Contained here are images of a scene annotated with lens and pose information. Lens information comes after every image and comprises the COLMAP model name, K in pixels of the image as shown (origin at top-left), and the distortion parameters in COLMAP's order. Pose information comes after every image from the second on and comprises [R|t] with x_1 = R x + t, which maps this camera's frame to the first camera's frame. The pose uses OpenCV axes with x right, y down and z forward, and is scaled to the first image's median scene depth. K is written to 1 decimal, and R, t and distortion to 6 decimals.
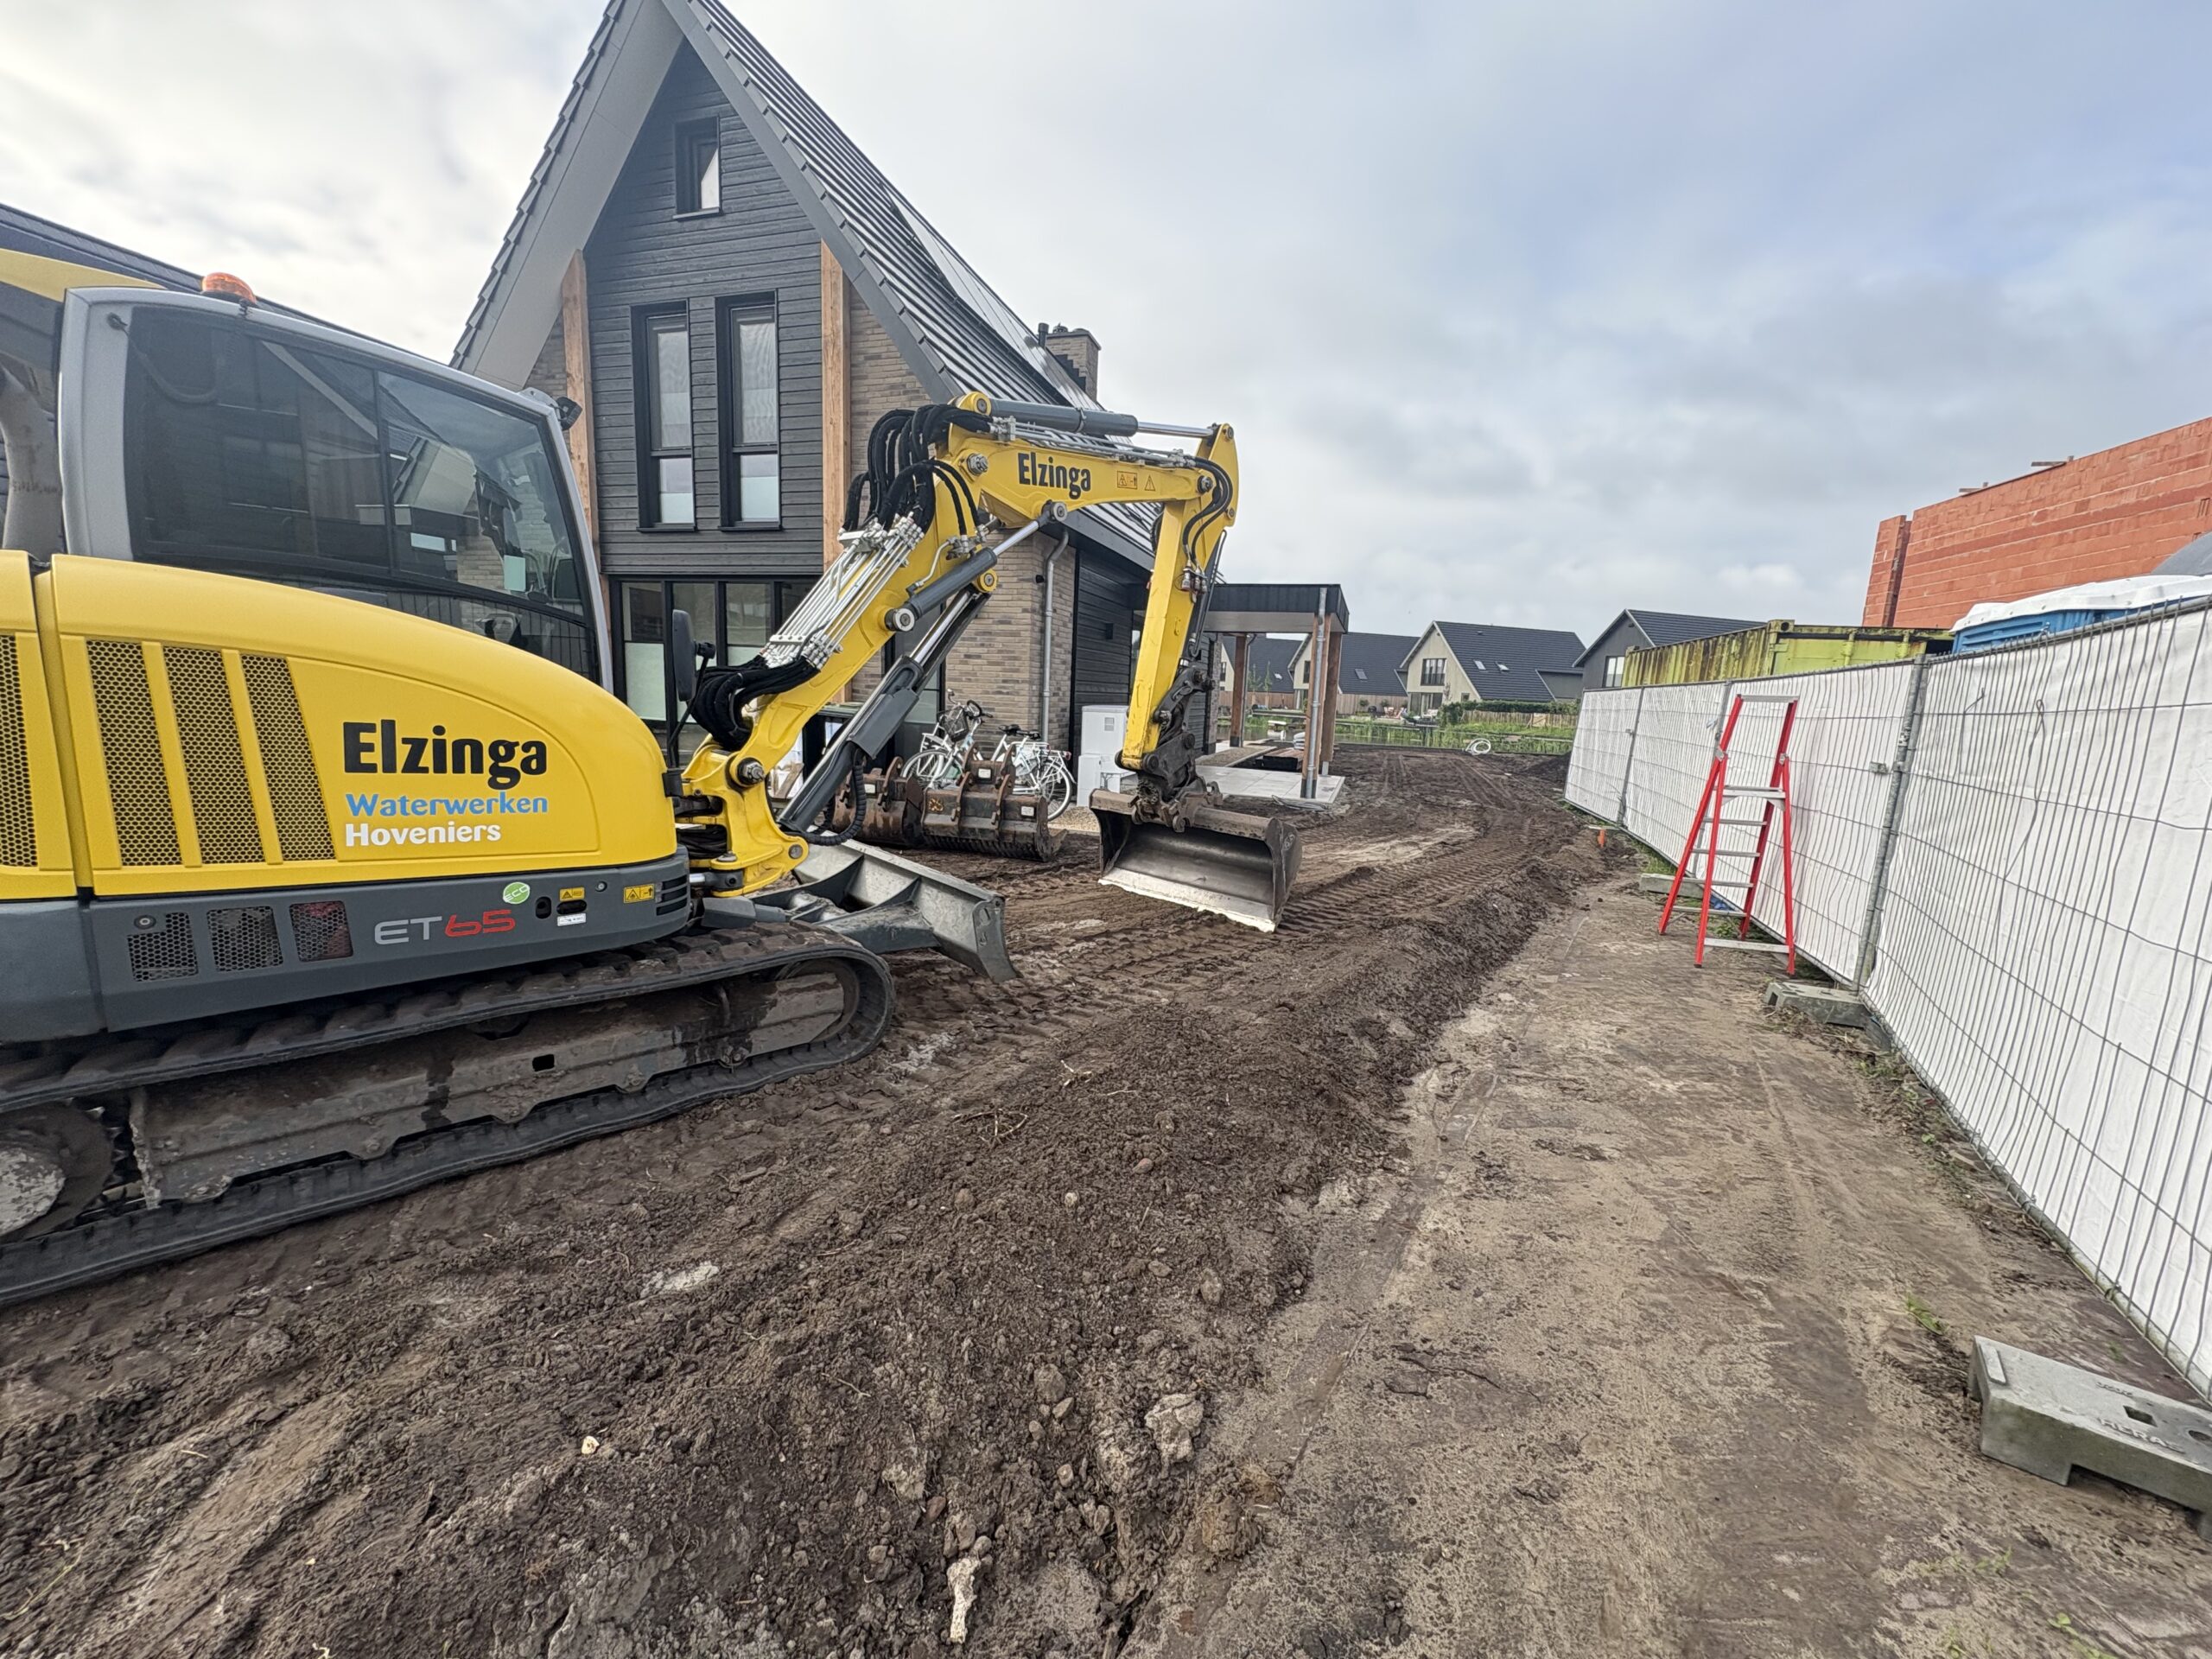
lens RADIAL K [[884.2, 0, 1128.8], [0, 884.2, 839.5], [0, 0, 1]] dist [0.000402, -0.000018]
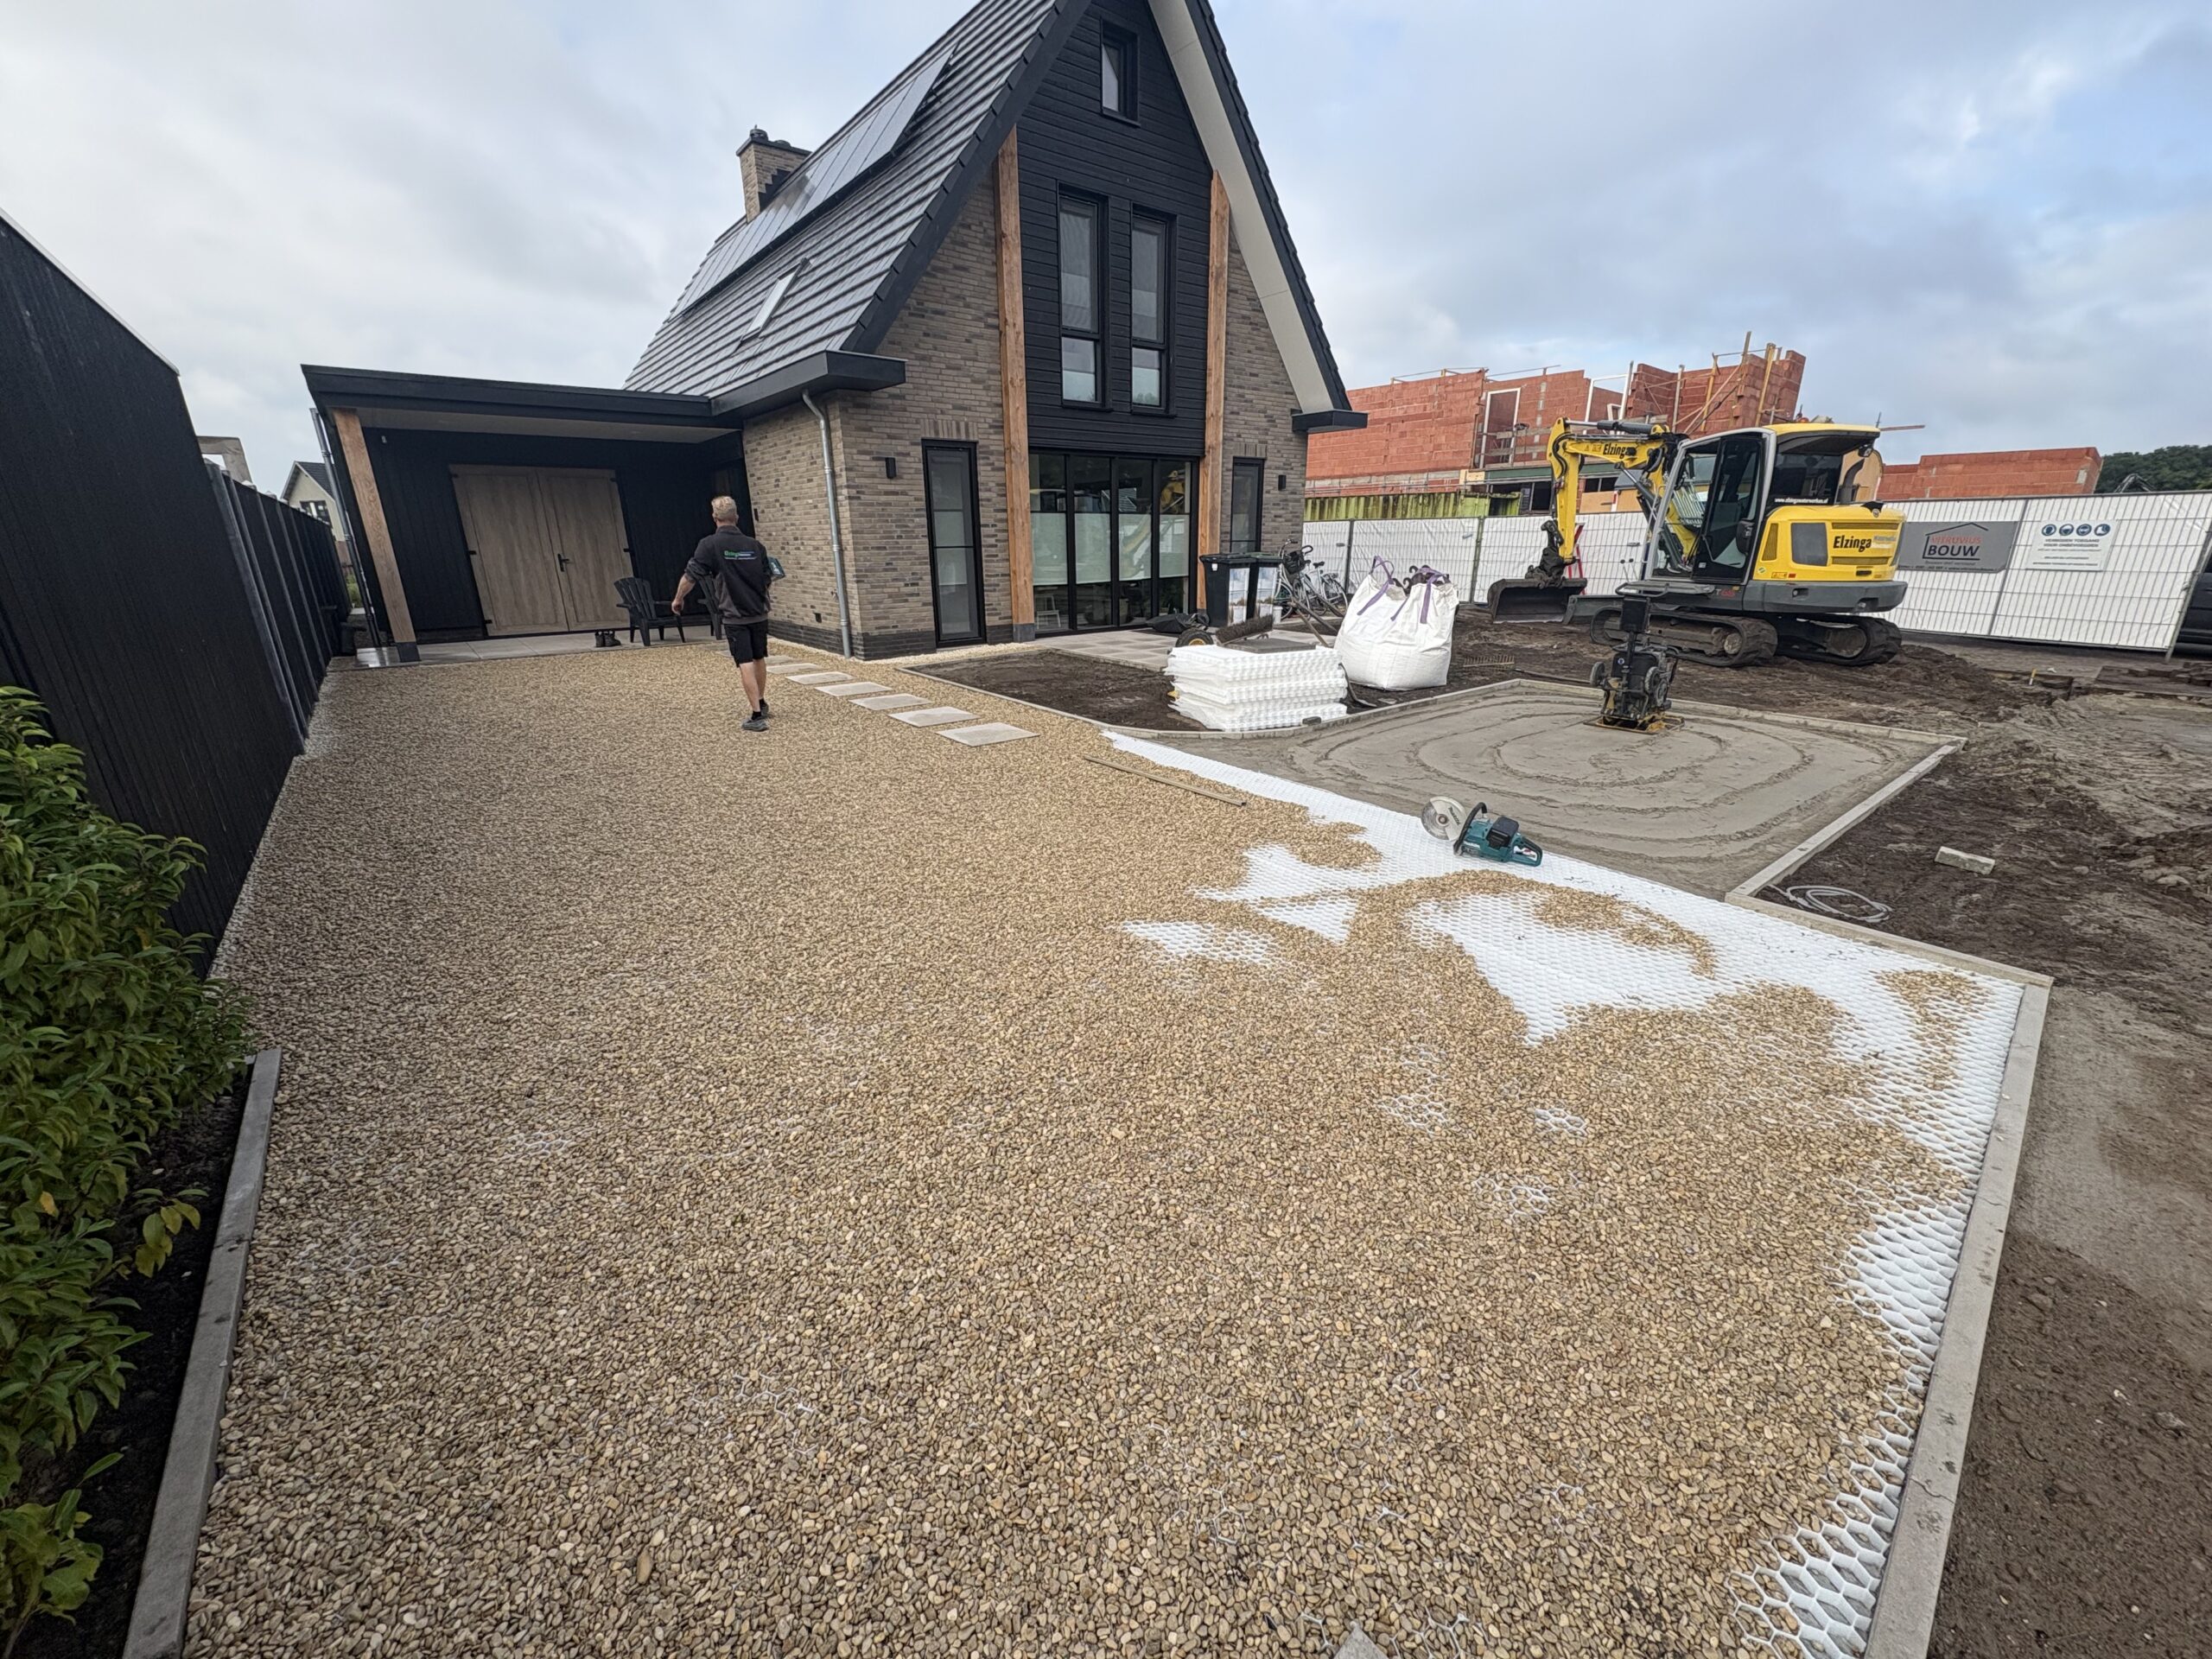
lens RADIAL K [[884.2, 0, 1097.9], [0, 884.2, 836.1], [0, 0, 1]] dist [0.000402, -0.000018]
pose [[0.556642, -0.313276, 0.769420, -1.272494], [0.170764, 0.949543, 0.263074, -0.103847], [-0.813012, -0.015048, 0.582052, 0.266076]]
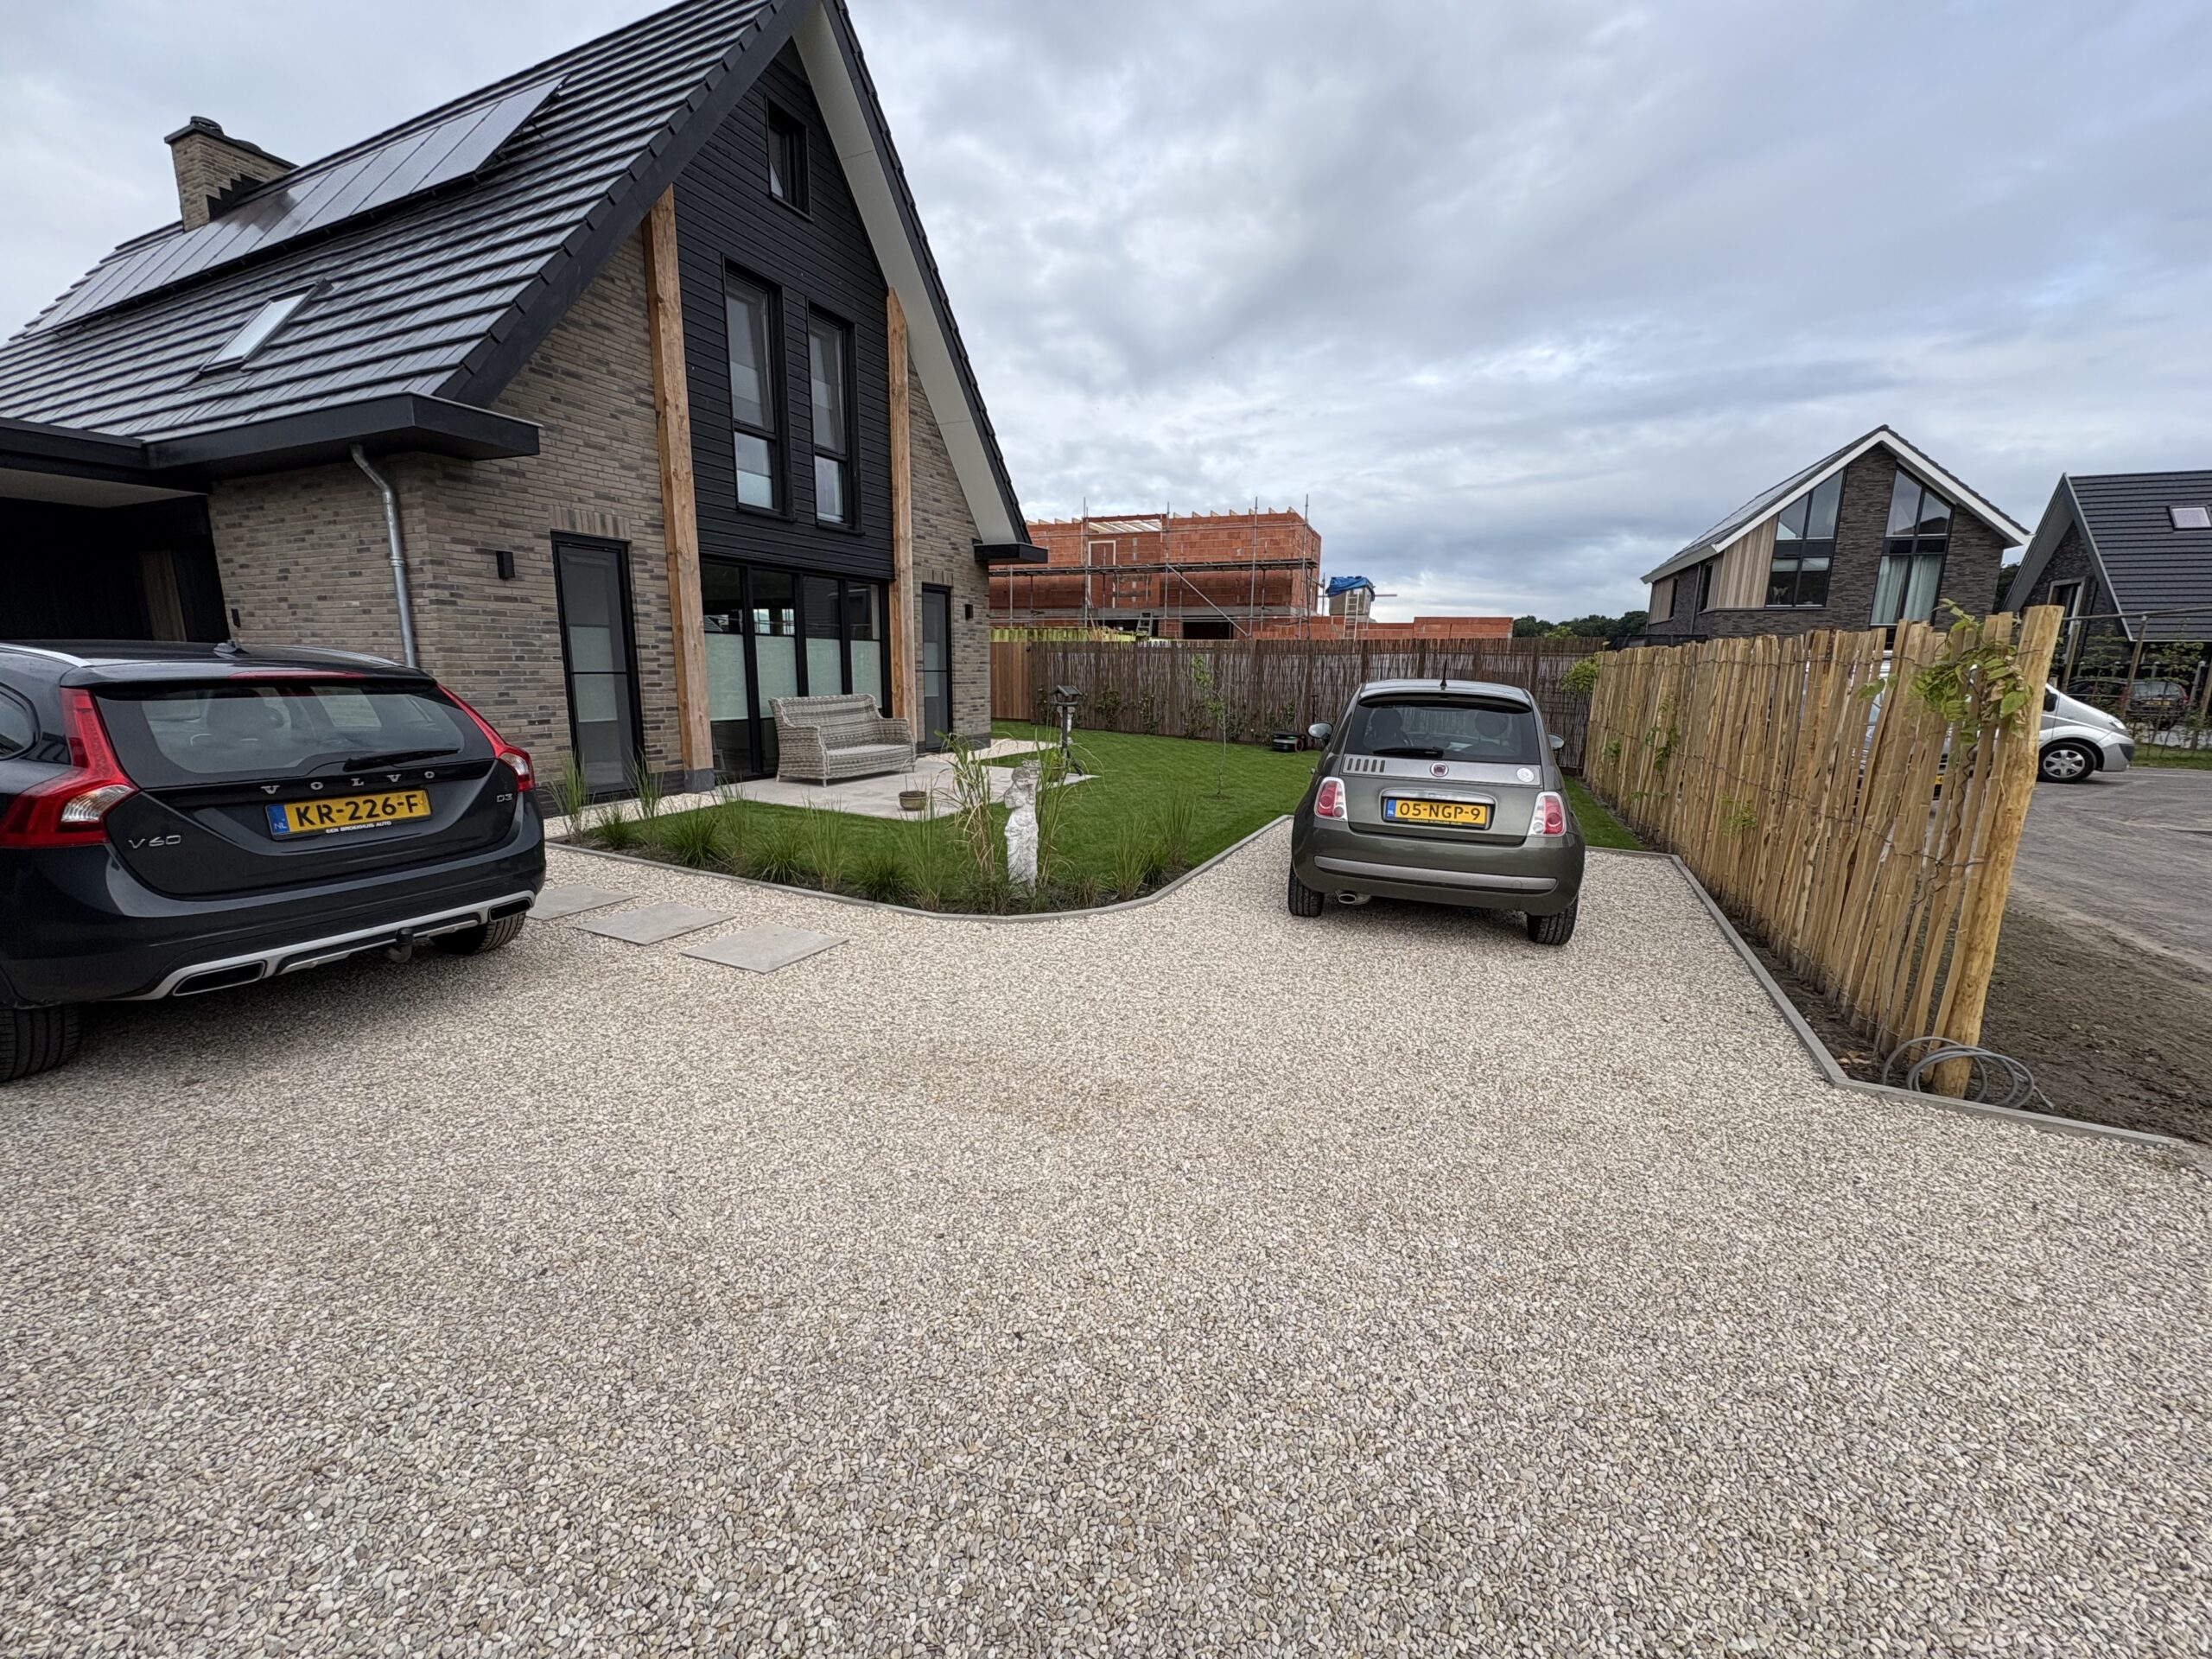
lens RADIAL K [[884.2, 0, 1106.3], [0, 884.2, 829.9], [0, 0, 1]] dist [0.000402, -0.000018]
pose [[0.127566, -0.224971, 0.965979, -1.198799], [0.152081, 0.966855, 0.205091, -0.134657], [-0.980101, 0.120744, 0.157552, 0.441034]]
